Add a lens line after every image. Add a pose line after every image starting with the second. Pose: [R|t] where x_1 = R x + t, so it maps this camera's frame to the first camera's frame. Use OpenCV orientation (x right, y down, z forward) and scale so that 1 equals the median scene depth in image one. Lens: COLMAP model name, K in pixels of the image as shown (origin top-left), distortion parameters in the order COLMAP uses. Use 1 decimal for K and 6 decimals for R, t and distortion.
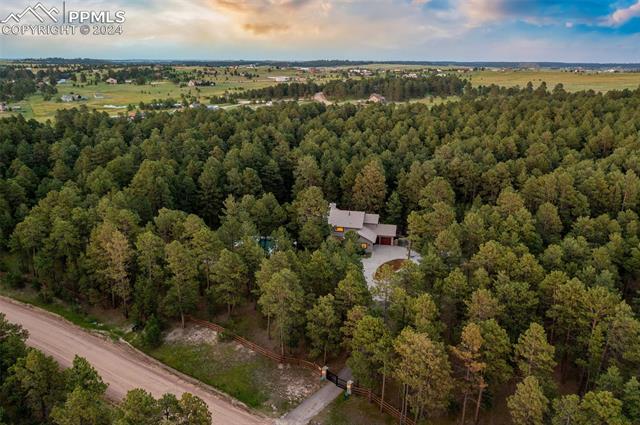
lens RADIAL K [[506.0, 0, 319.6], [0, 506.0, 213.2], [0, 0, 1]] dist [-0.006324, 0.006515]
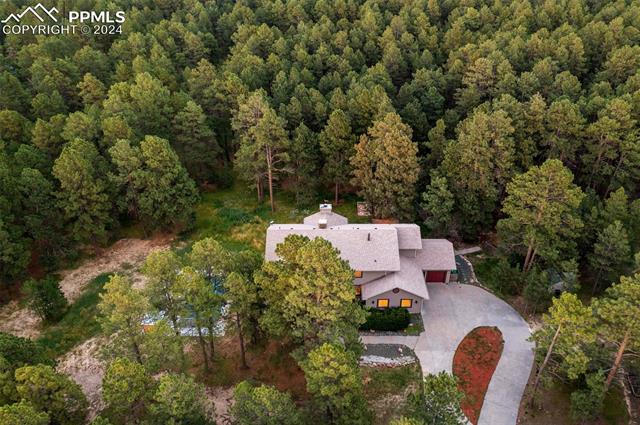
lens RADIAL K [[506.0, 0, 319.6], [0, 506.0, 211.2], [0, 0, 1]] dist [-0.006324, 0.006515]
pose [[0.983948, -0.113651, 0.137582, -0.047978], [0.076145, 0.964651, 0.252291, -0.132787], [-0.161392, -0.237765, 0.957821, 0.446394]]
